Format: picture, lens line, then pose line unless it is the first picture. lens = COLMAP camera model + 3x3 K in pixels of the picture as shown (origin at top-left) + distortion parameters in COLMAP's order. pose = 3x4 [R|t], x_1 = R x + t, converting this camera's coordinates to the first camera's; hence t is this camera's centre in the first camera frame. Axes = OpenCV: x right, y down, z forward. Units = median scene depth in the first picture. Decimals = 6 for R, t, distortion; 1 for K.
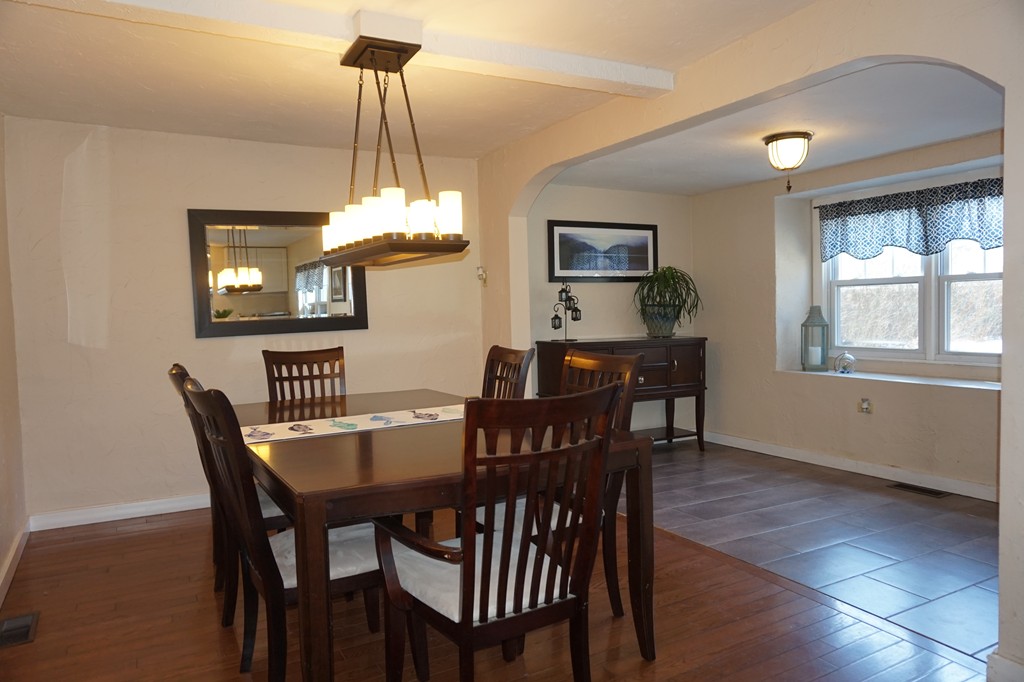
lens RADIAL K [[685.9, 0, 518.0], [0, 685.9, 338.8], [0, 0, 1]] dist [-0.037366, 0.023823]
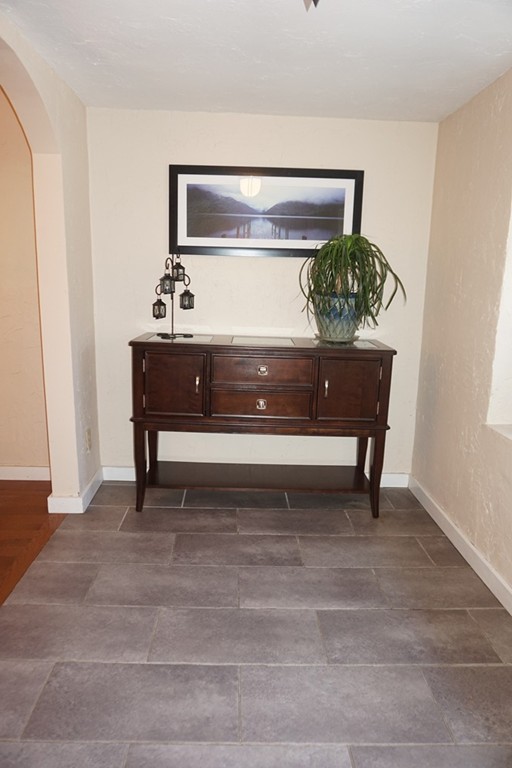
lens RADIAL K [[514.4, 0, 250.0], [0, 514.4, 379.9], [0, 0, 1]] dist [-0.037366, 0.023823]
pose [[0.886001, 0.134799, -0.443656, 0.379683], [-0.067316, 0.984067, 0.164561, -0.045211], [0.458770, -0.115936, 0.880959, 0.532930]]
